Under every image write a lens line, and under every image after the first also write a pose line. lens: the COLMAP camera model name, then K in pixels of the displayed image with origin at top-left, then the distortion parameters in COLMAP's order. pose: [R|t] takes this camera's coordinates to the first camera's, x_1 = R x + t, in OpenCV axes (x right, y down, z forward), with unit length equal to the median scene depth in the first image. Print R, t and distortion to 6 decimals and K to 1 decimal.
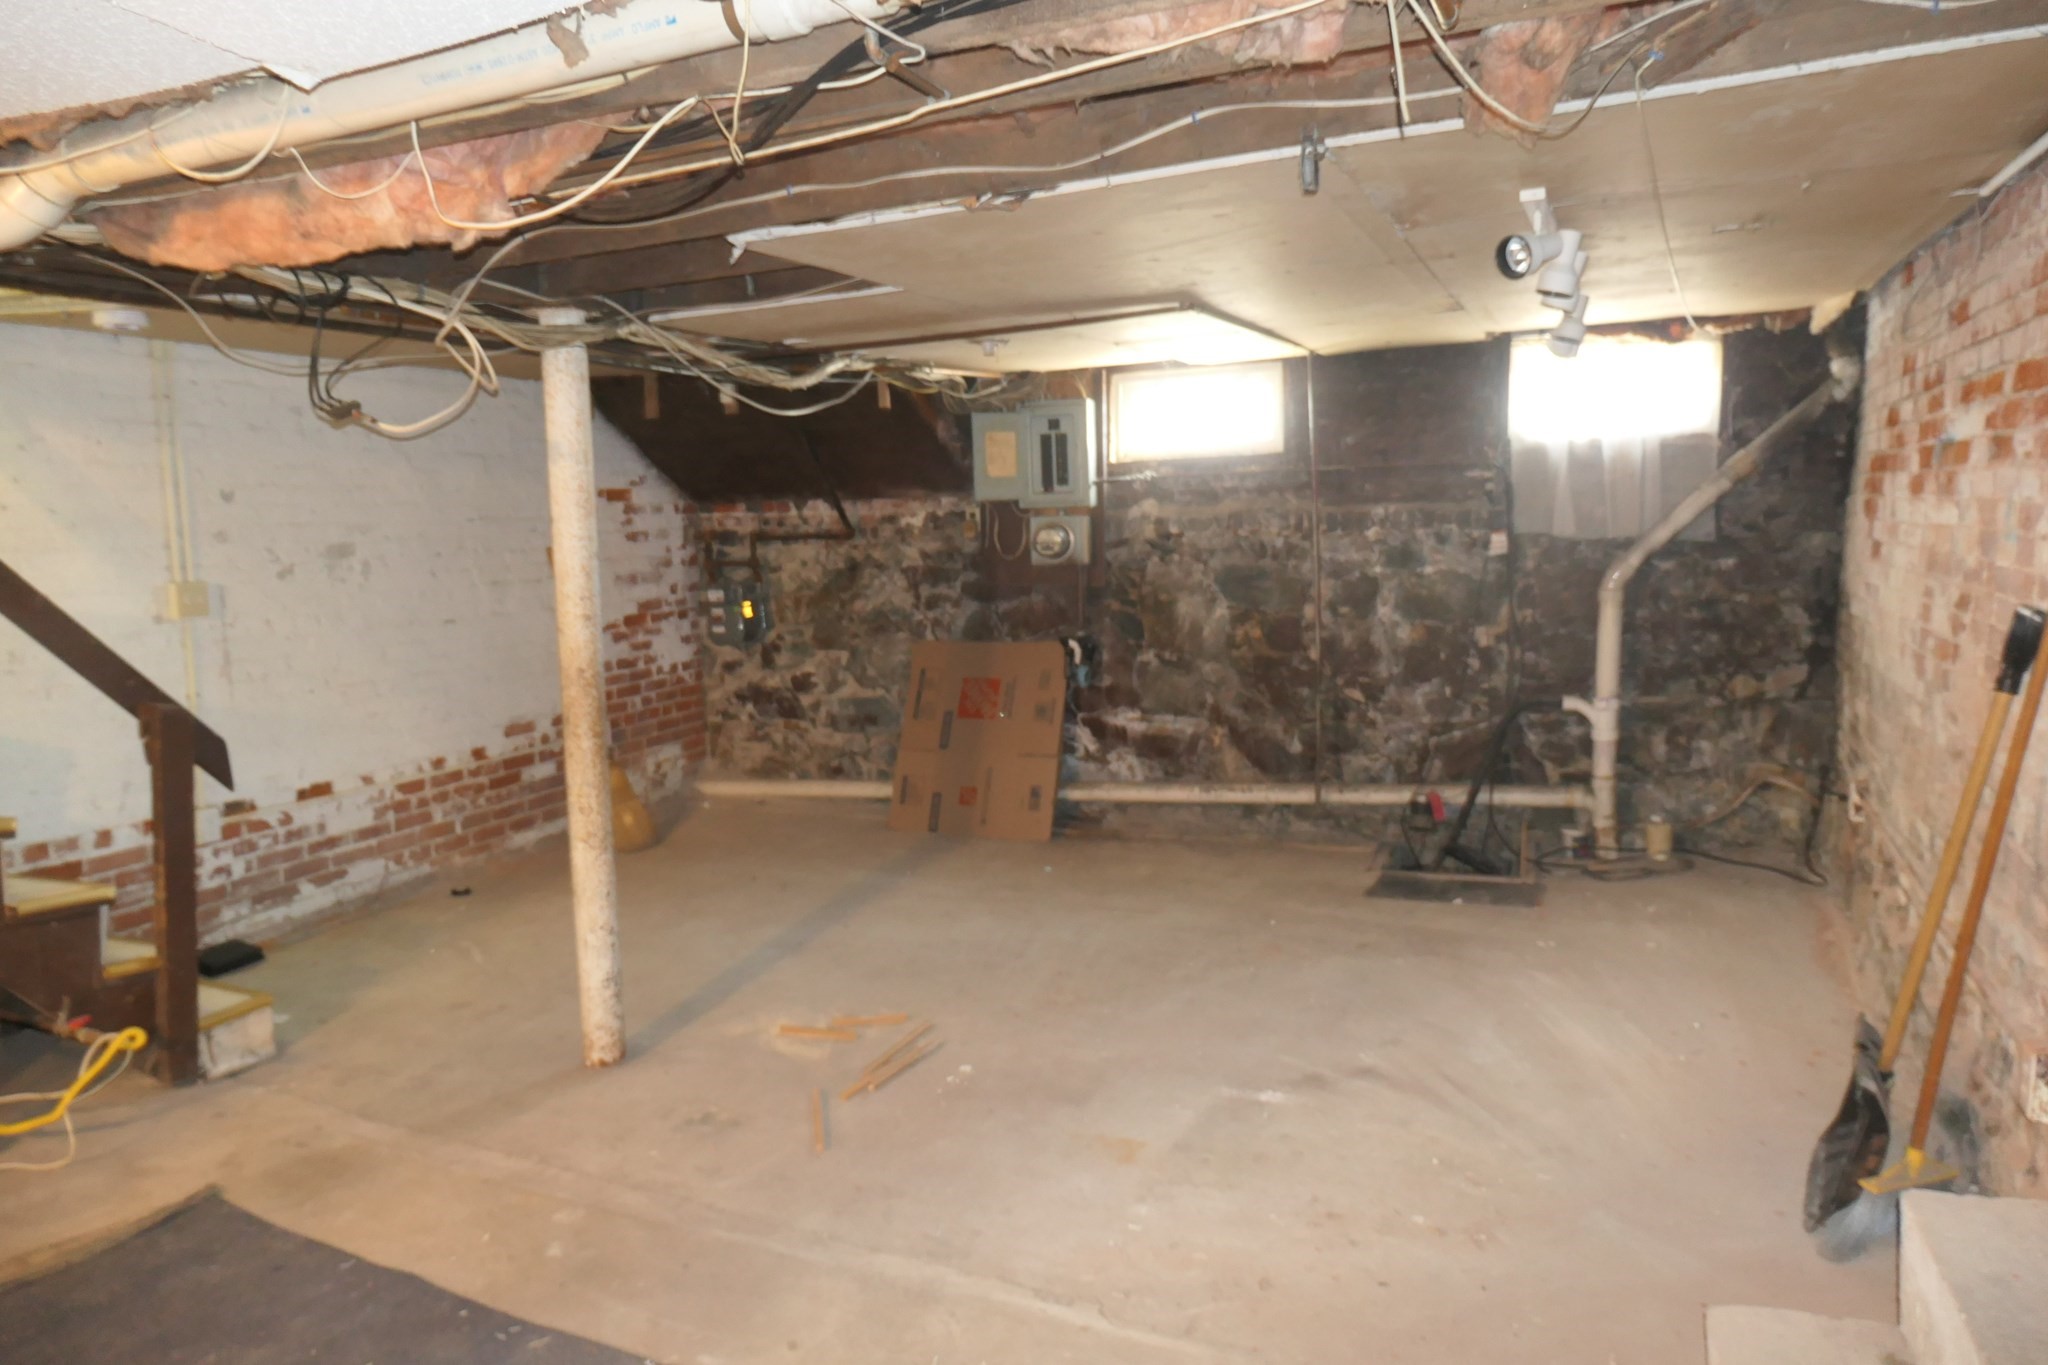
lens RADIAL K [[1419.1, 0, 1022.5], [0, 1419.1, 679.7], [0, 0, 1]] dist [-0.009151, 0.010328]
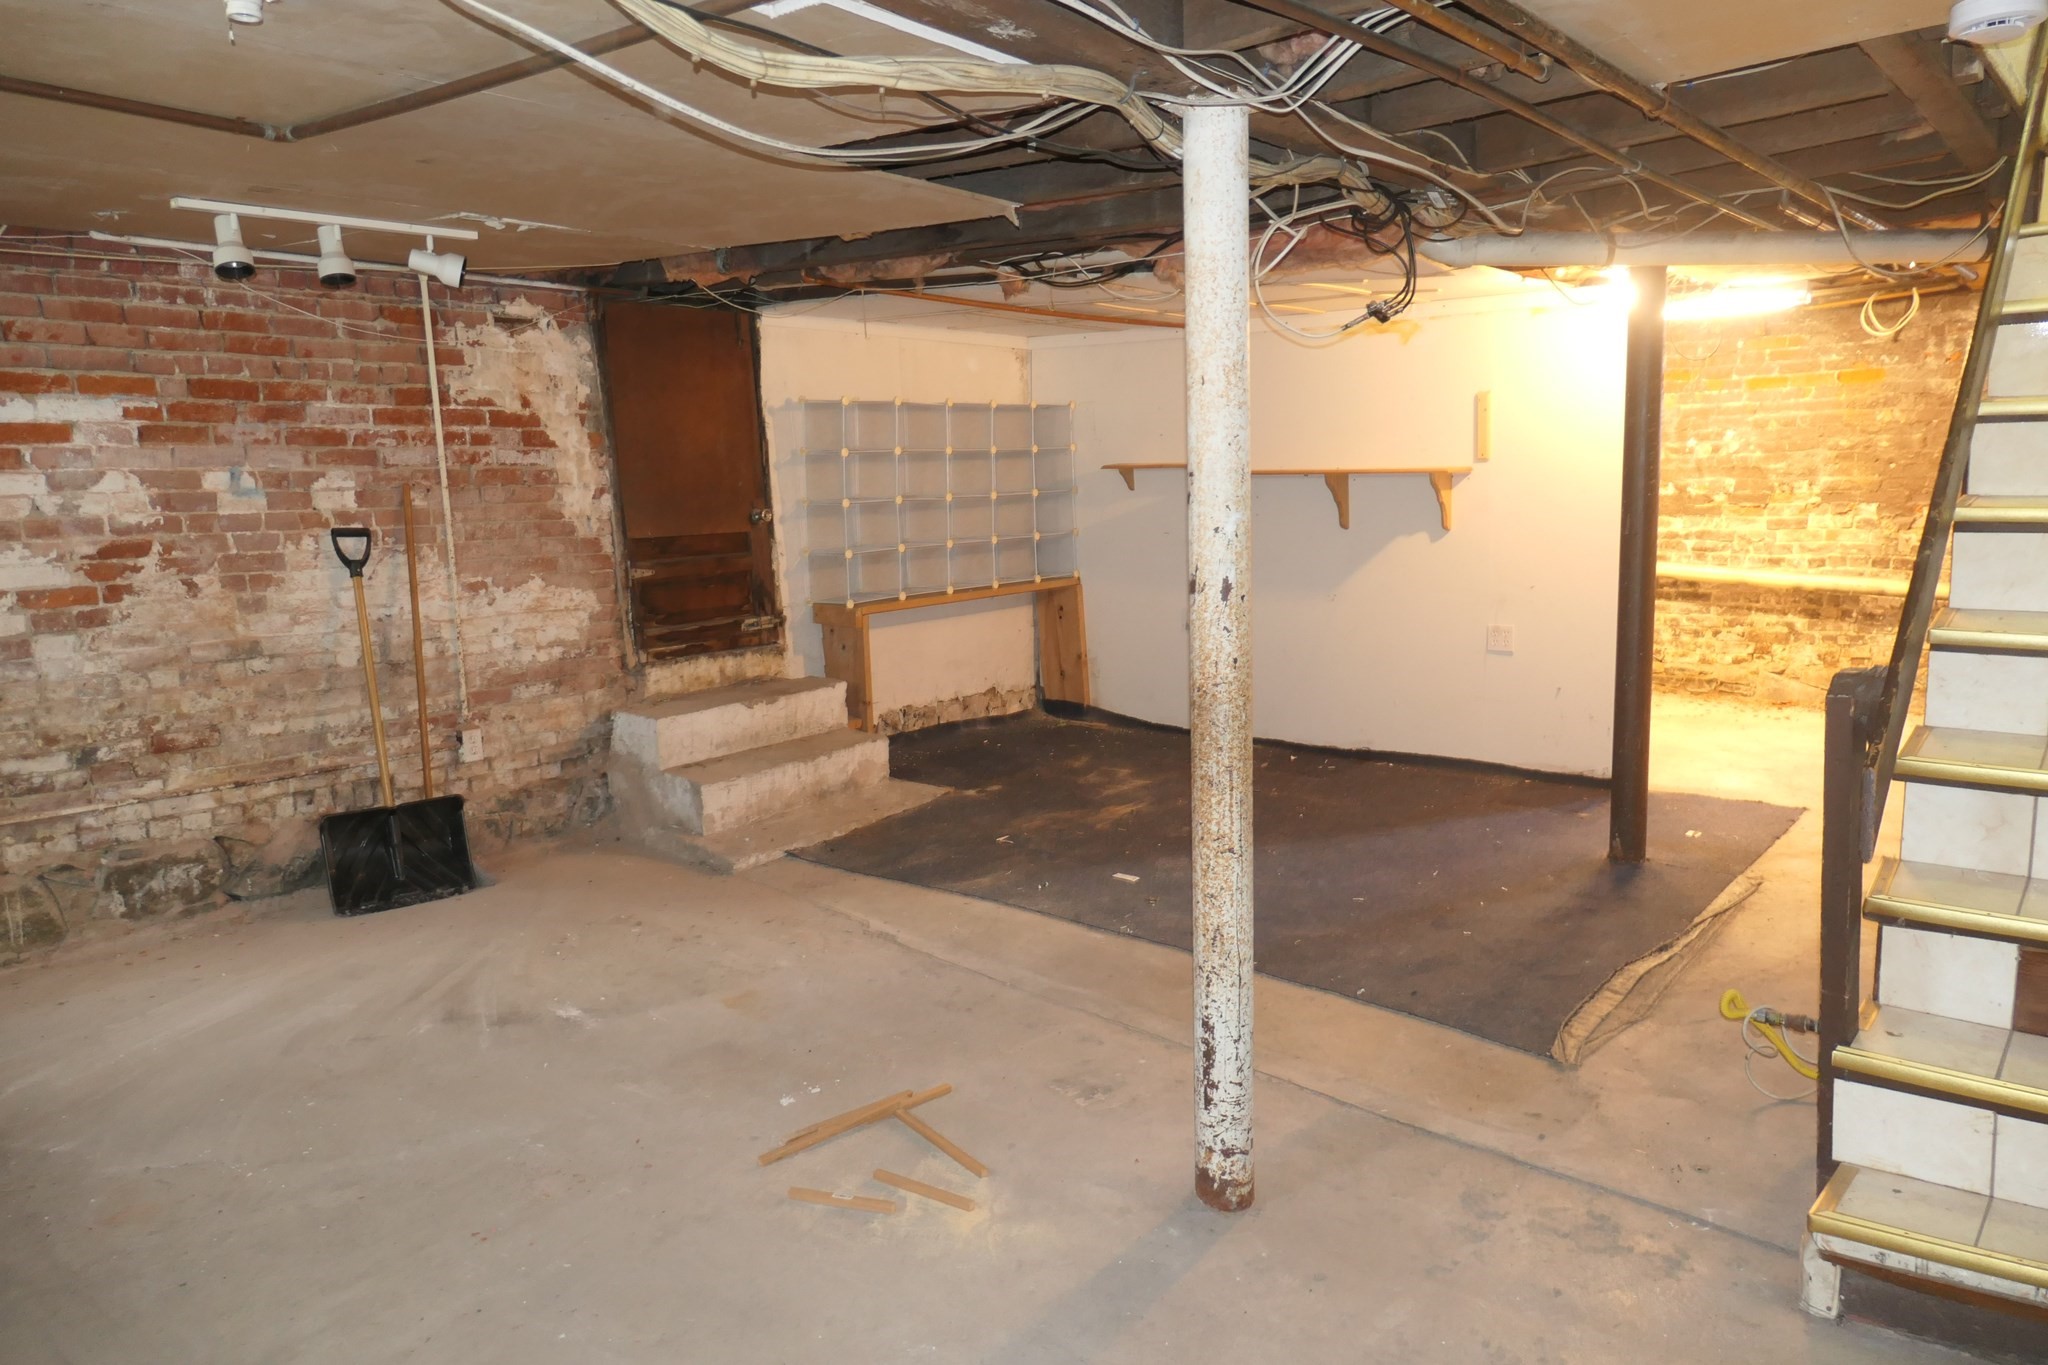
lens RADIAL K [[1419.1, 0, 1028.3], [0, 1419.1, 677.7], [0, 0, 1]] dist [-0.009151, 0.010328]
pose [[-0.958456, 0.008120, 0.285124, -0.458518], [0.080823, 0.966358, 0.244171, -0.177912], [-0.273549, 0.257071, -0.926869, 1.833000]]
